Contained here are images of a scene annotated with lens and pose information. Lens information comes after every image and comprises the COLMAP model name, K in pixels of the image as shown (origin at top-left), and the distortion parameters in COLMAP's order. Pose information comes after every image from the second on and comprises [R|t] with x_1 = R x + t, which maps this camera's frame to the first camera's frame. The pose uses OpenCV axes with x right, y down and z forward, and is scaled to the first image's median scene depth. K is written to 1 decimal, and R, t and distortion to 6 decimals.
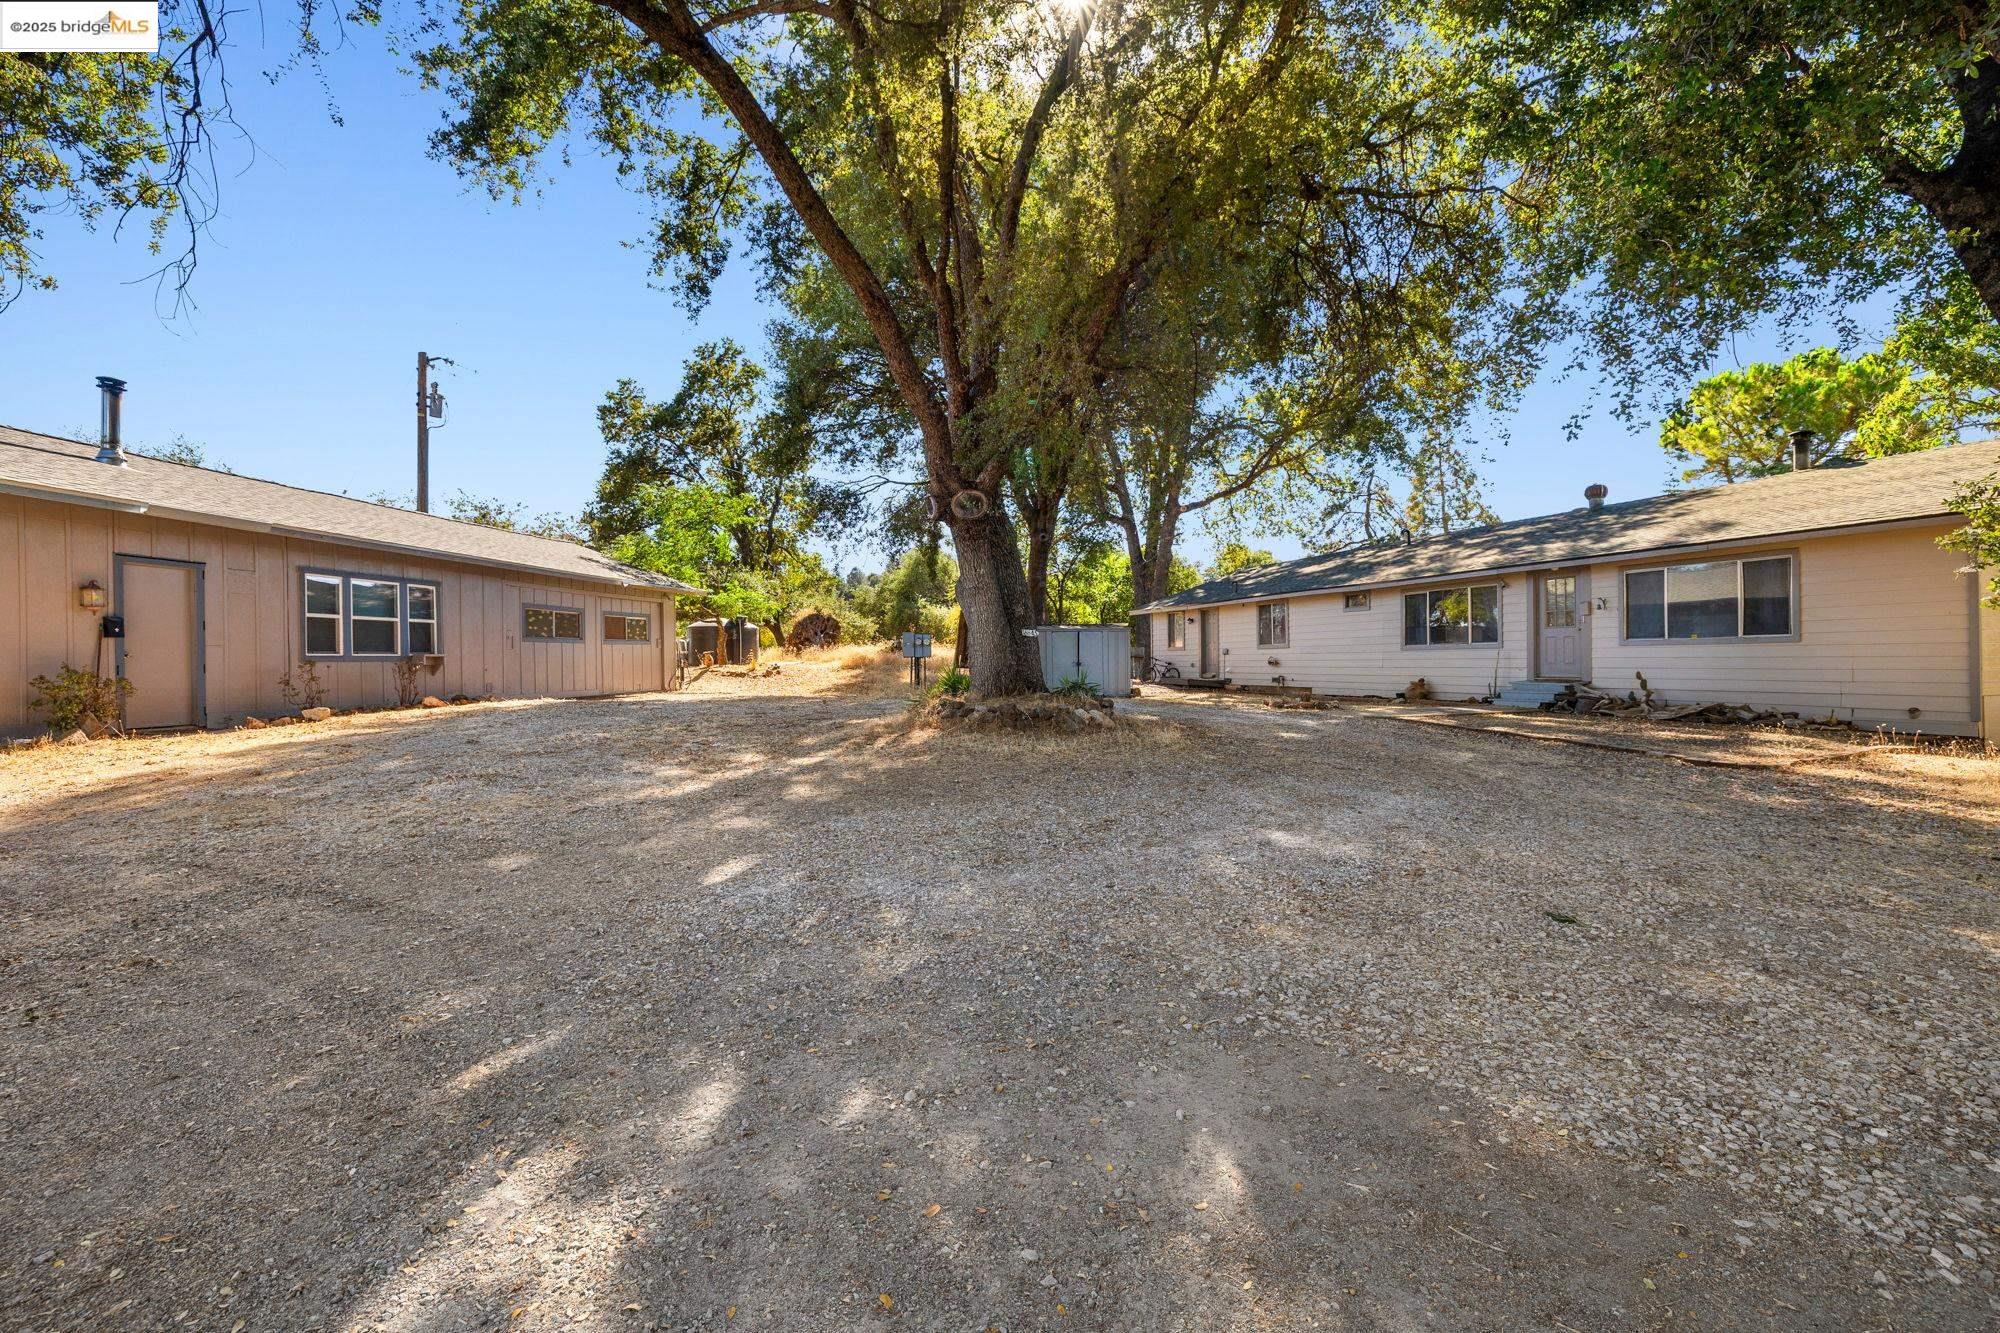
lens RADIAL K [[843.3, 0, 999.3], [0, 843.3, 662.6], [0, 0, 1]] dist [-0.000990, 0.000099]
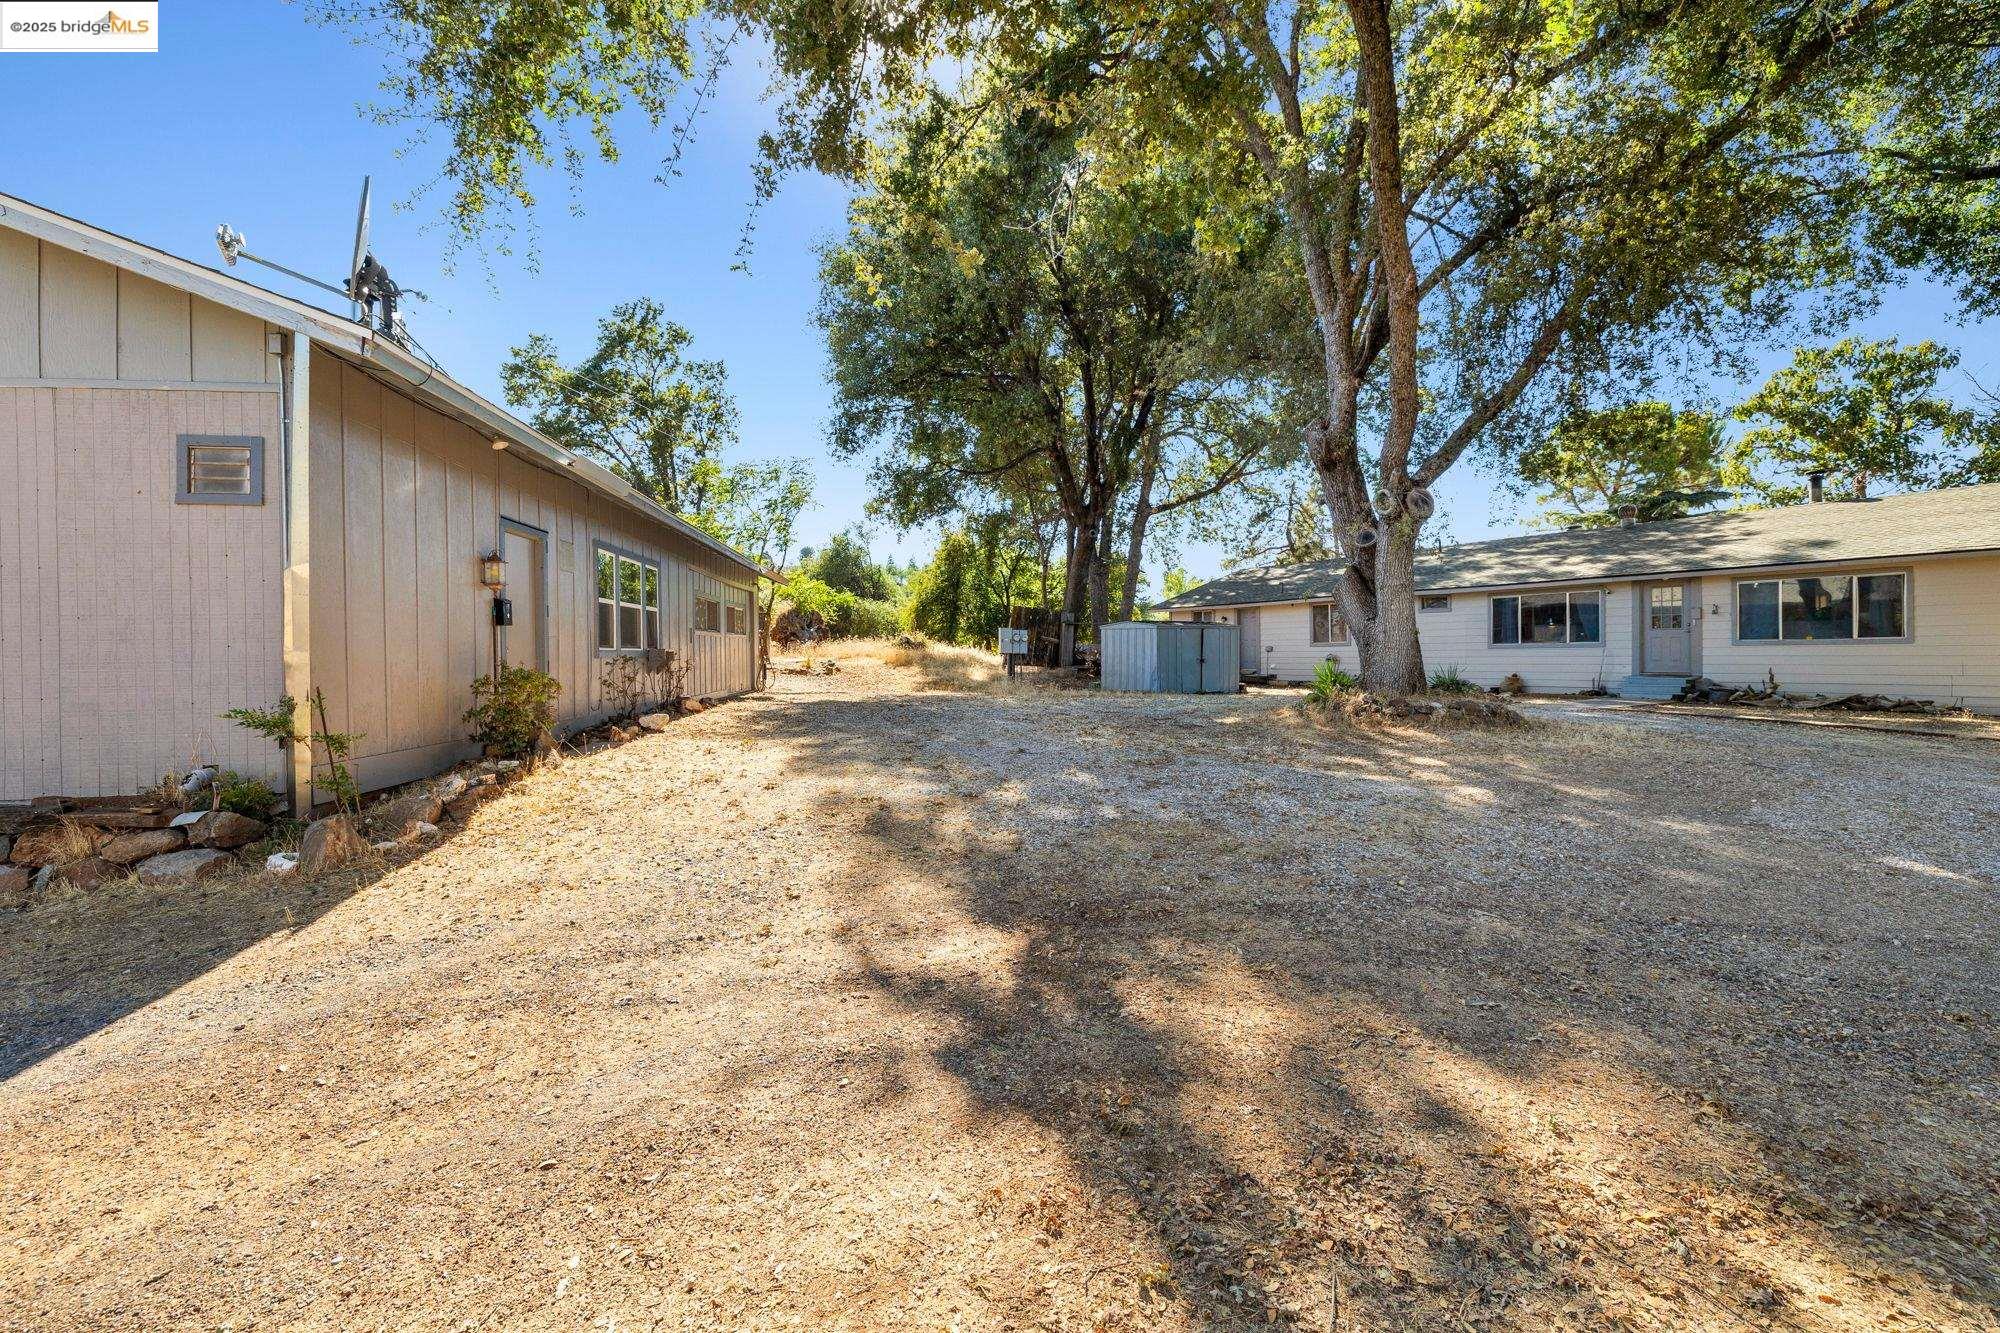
lens RADIAL K [[843.3, 0, 1000.3], [0, 843.3, 663.5], [0, 0, 1]] dist [-0.000990, 0.000099]
pose [[0.971044, -0.000455, 0.238899, -0.485891], [-0.000750, 0.999987, 0.004955, 0.000075], [-0.238898, -0.004991, 0.971032, 0.091383]]
